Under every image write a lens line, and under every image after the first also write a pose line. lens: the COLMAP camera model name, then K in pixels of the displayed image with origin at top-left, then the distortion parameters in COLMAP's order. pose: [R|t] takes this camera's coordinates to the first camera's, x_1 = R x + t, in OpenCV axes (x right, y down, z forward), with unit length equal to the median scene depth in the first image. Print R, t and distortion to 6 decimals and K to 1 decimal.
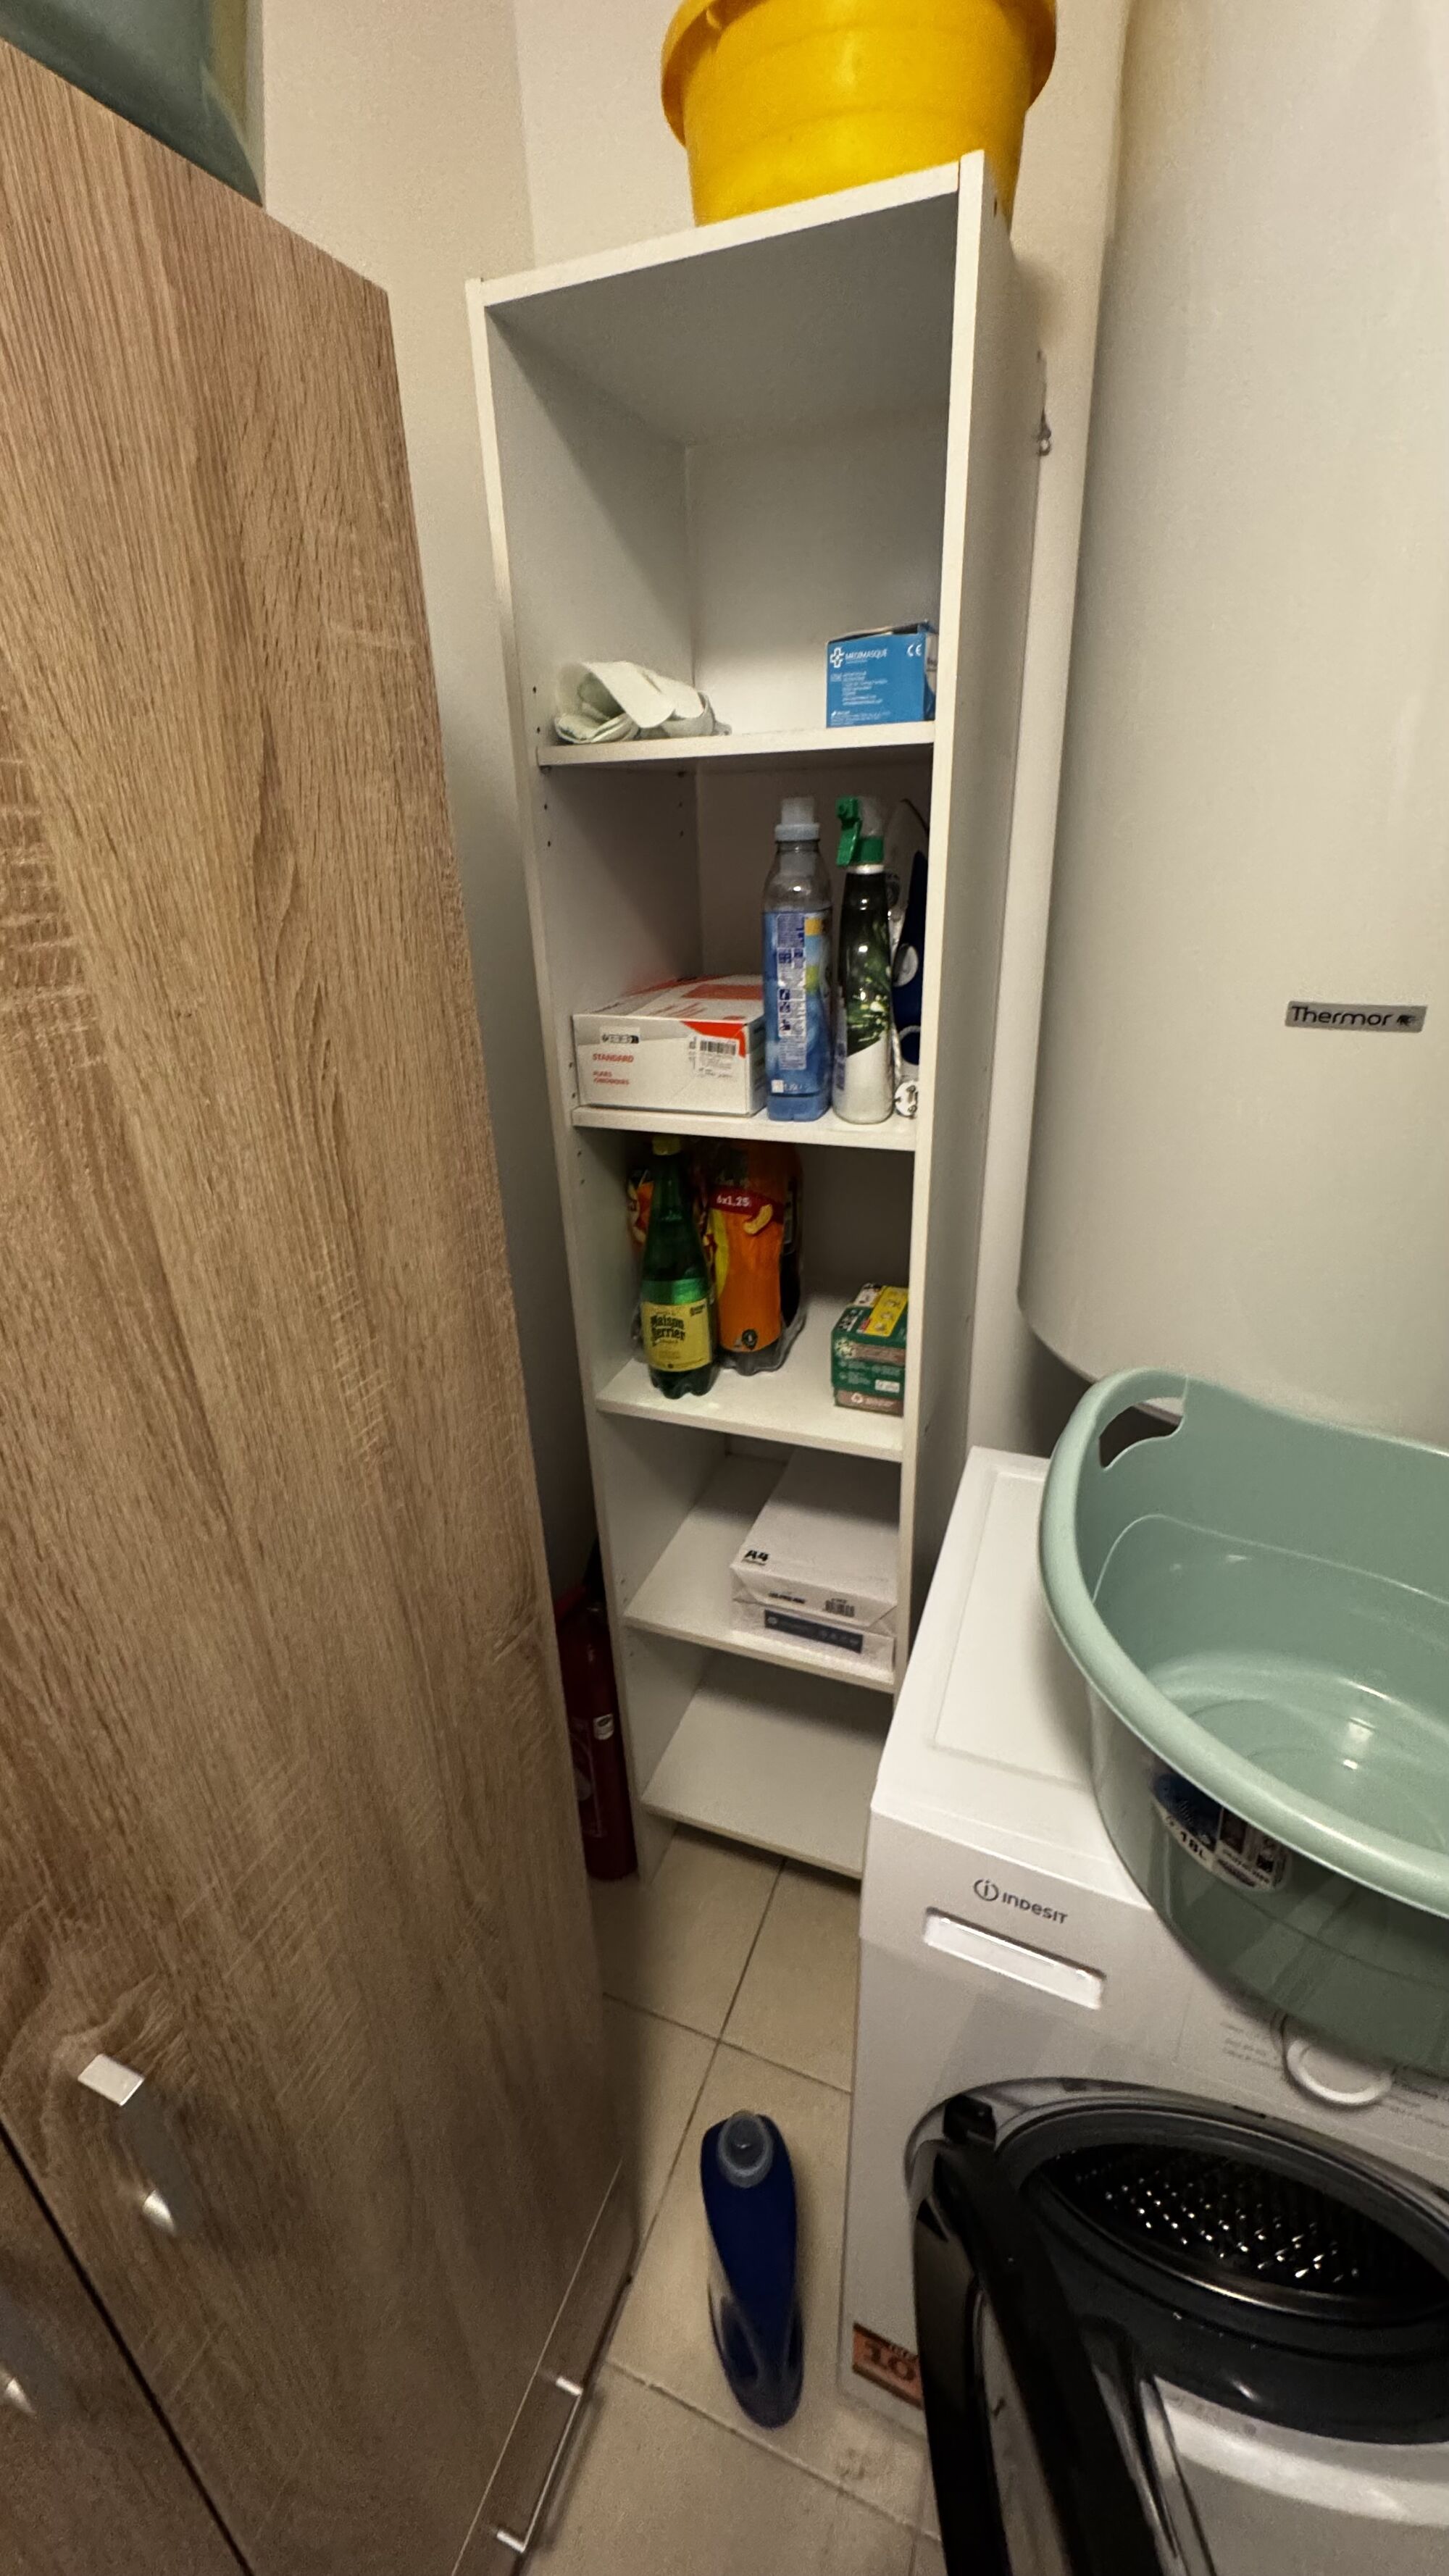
lens RADIAL K [[1015.8, 0, 724.5], [0, 1015.8, 1288.0], [0, 0, 1]] dist [-0.000499, 0.000086]
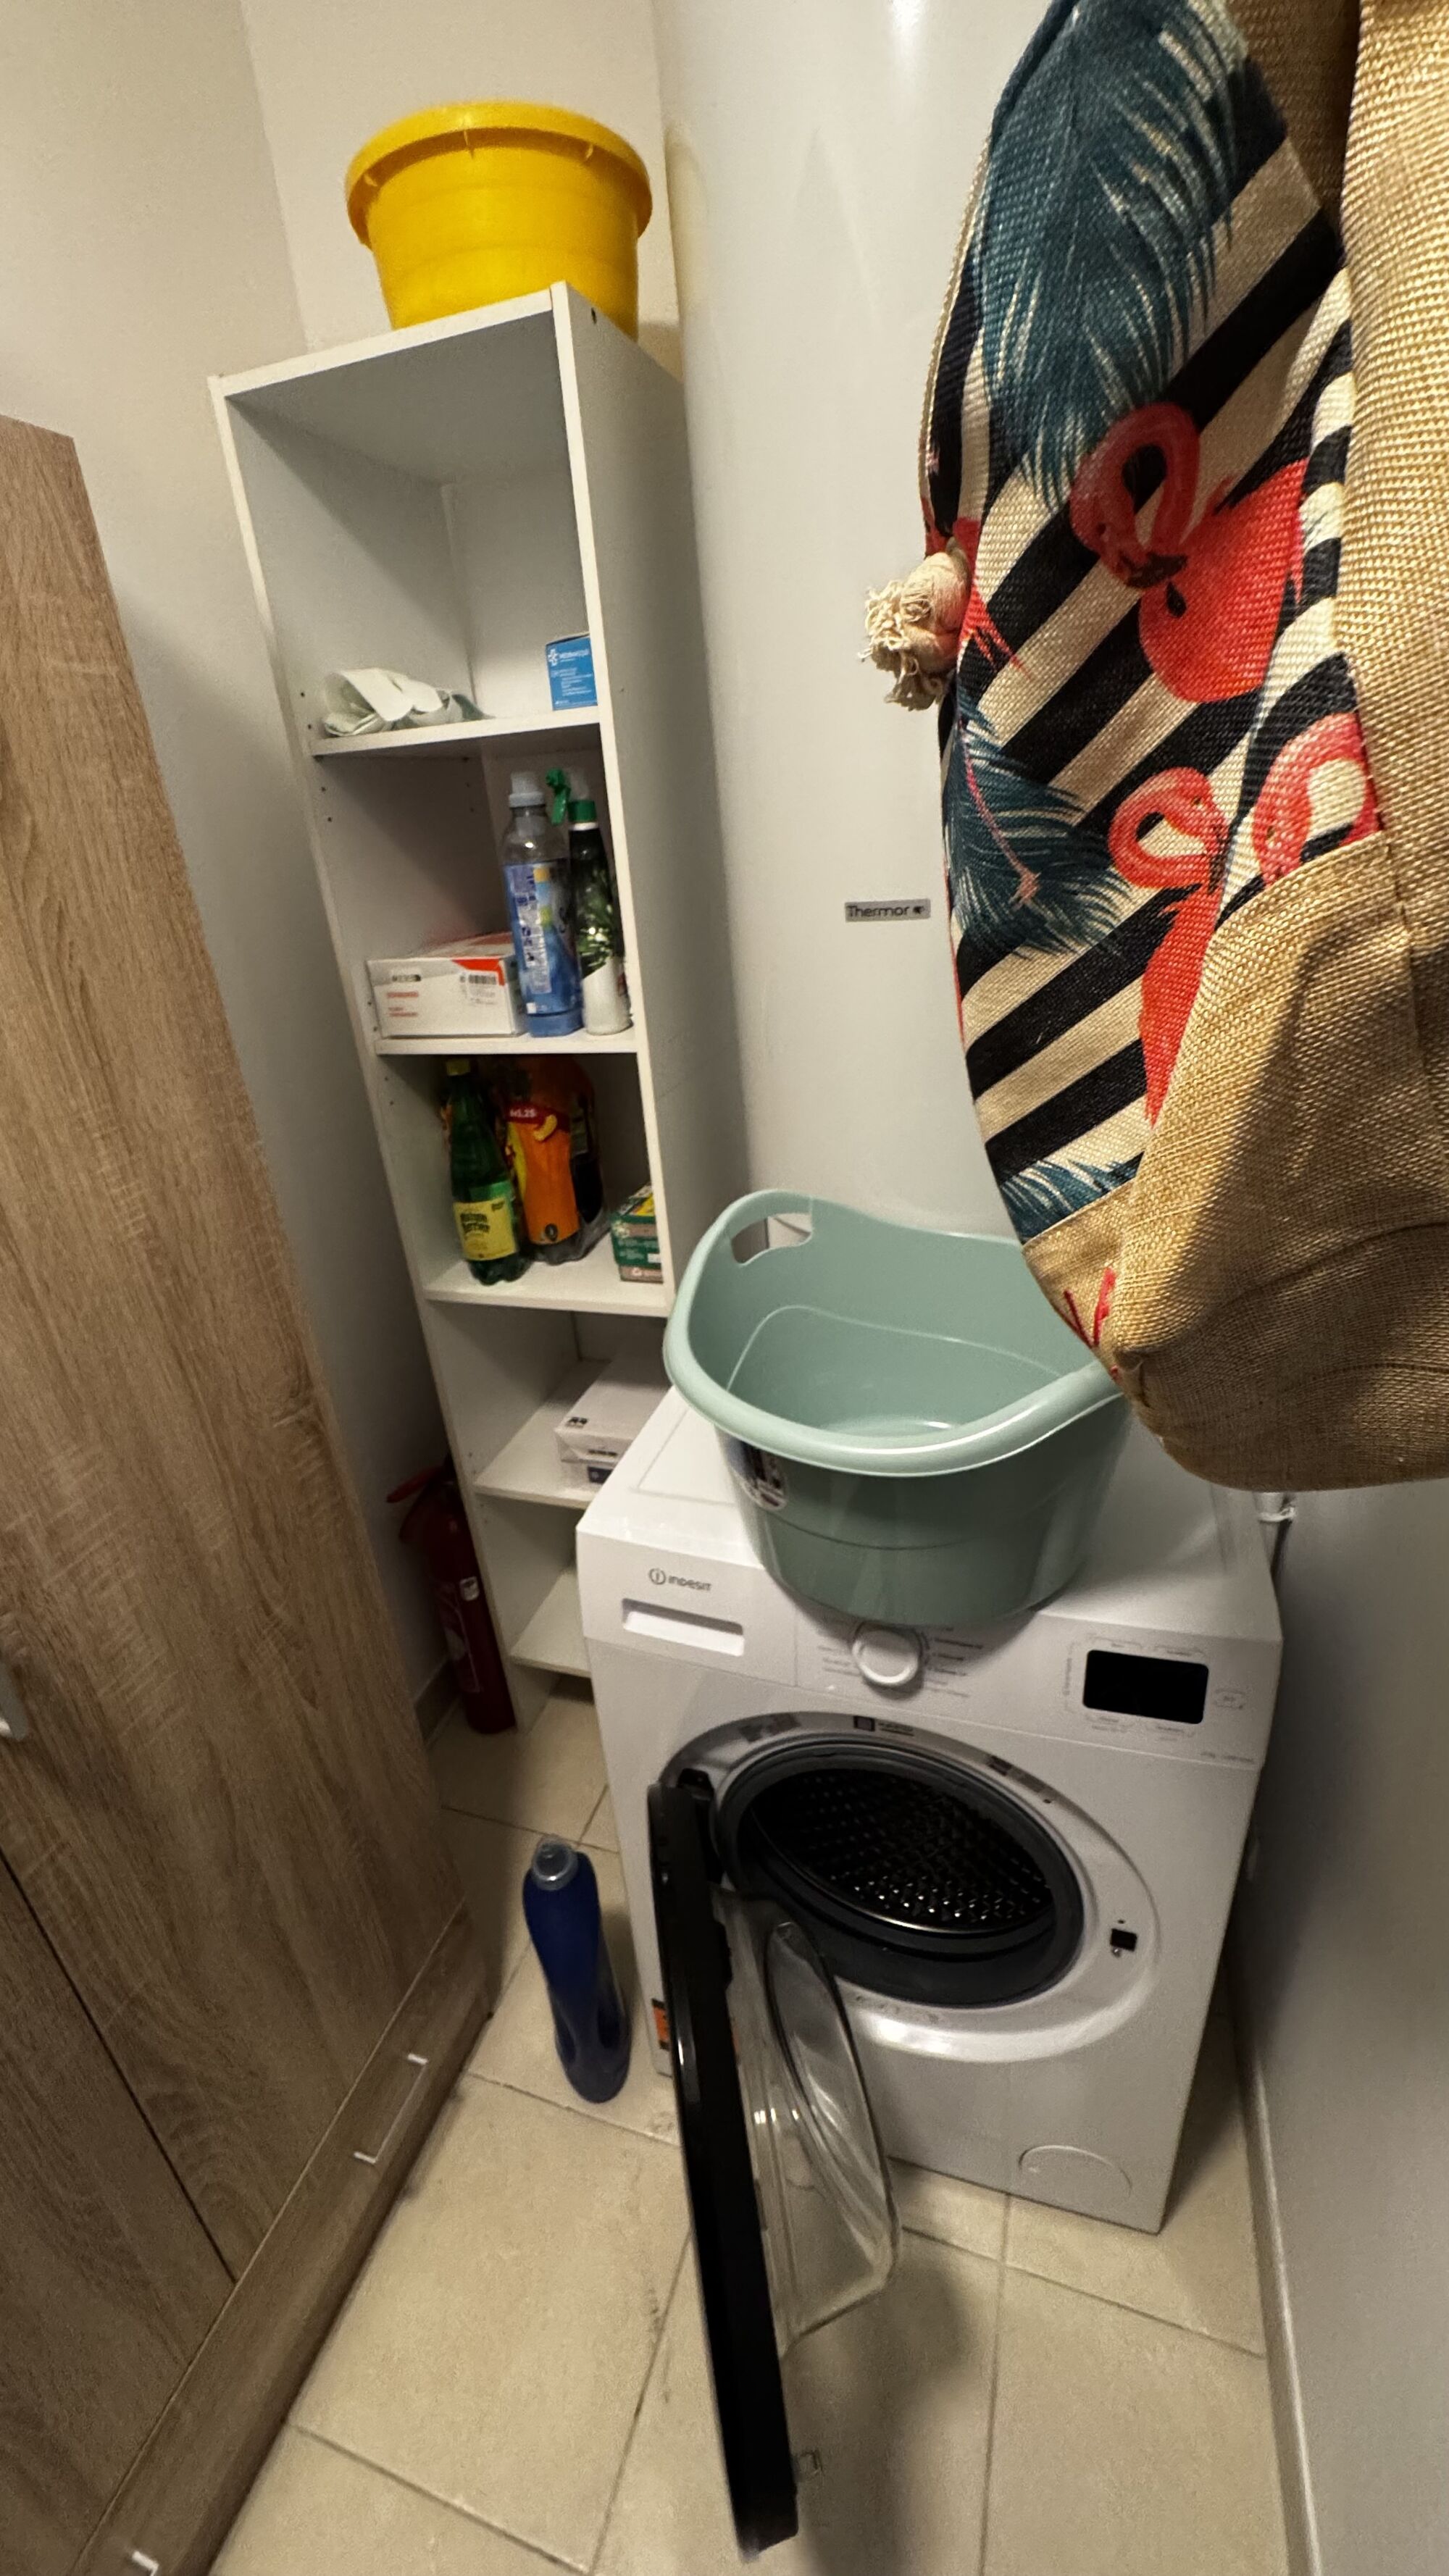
lens RADIAL K [[1022.8, 0, 724.5], [0, 1022.8, 1288.0], [0, 0, 1]] dist [-0.000731, -0.000316]
pose [[0.997853, -0.060250, 0.025694, 0.253728], [0.060150, 0.998179, 0.004628, 0.160927], [-0.025926, -0.003073, 0.999659, -0.265957]]
